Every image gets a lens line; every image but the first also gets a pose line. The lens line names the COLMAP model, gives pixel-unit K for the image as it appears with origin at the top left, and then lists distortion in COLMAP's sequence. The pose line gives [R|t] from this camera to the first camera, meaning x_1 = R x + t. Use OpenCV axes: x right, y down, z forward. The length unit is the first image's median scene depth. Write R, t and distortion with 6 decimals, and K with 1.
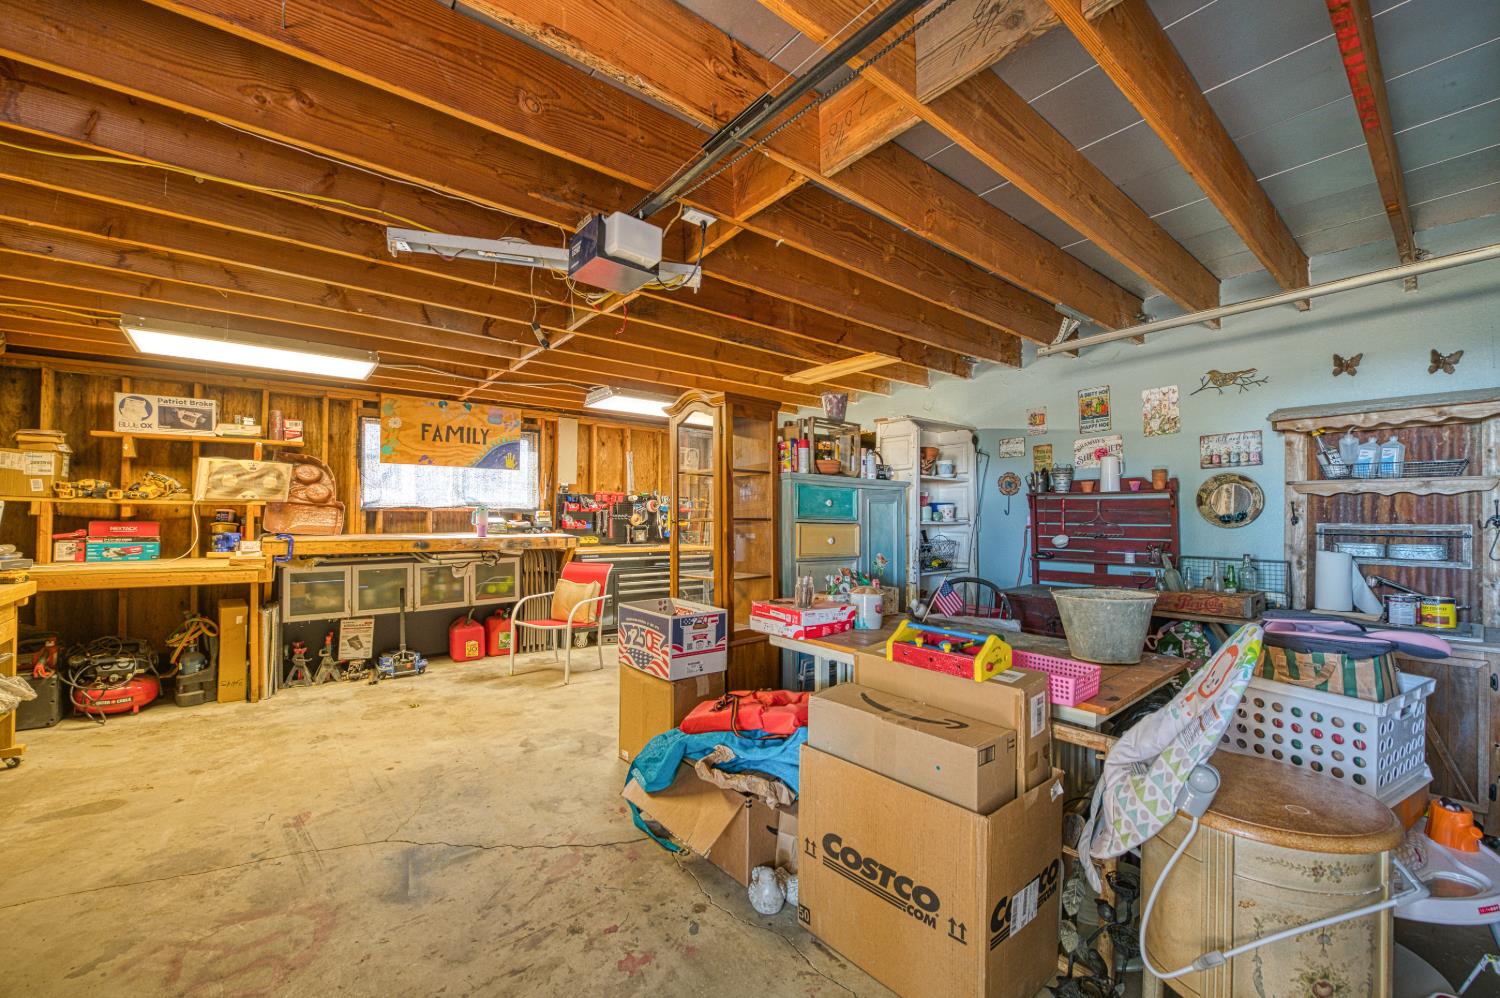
lens RADIAL K [[608.3, 0, 821.6], [0, 608.3, 520.4], [0, 0, 1]] dist [-0.003975, -0.000542]
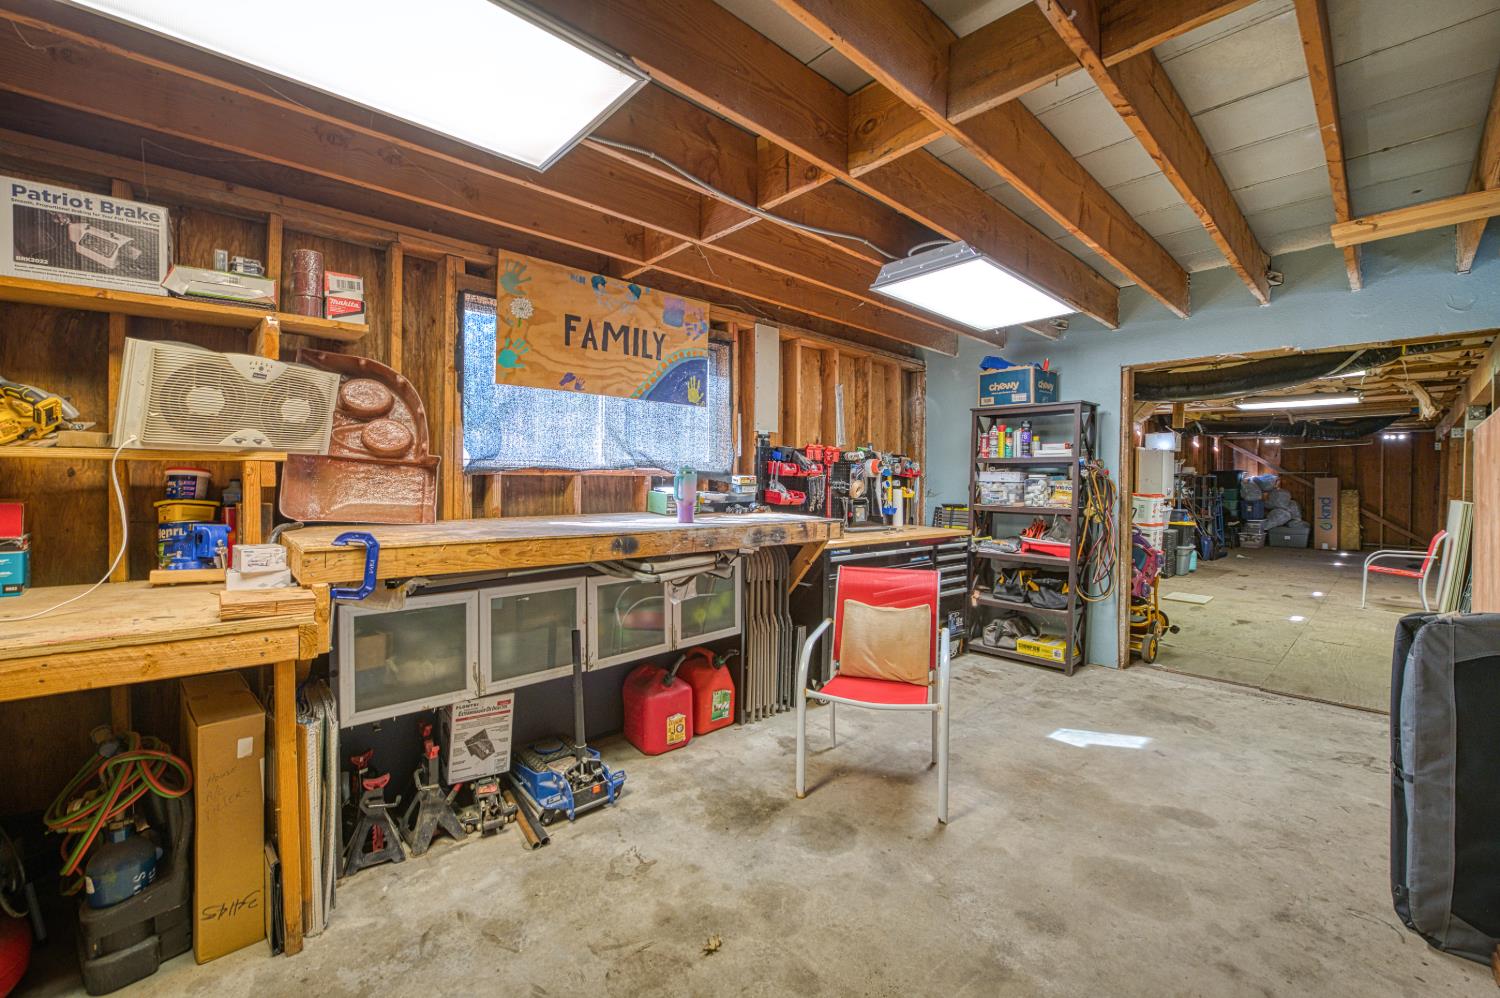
lens RADIAL K [[605.9, 0, 849.9], [0, 605.9, 496.2], [0, 0, 1]] dist [-0.012219, -0.000550]
pose [[0.995916, -0.001584, 0.090272, -0.513390], [-0.000023, 0.999841, 0.017805, -0.006958], [-0.090286, -0.017735, 0.995758, 0.493002]]
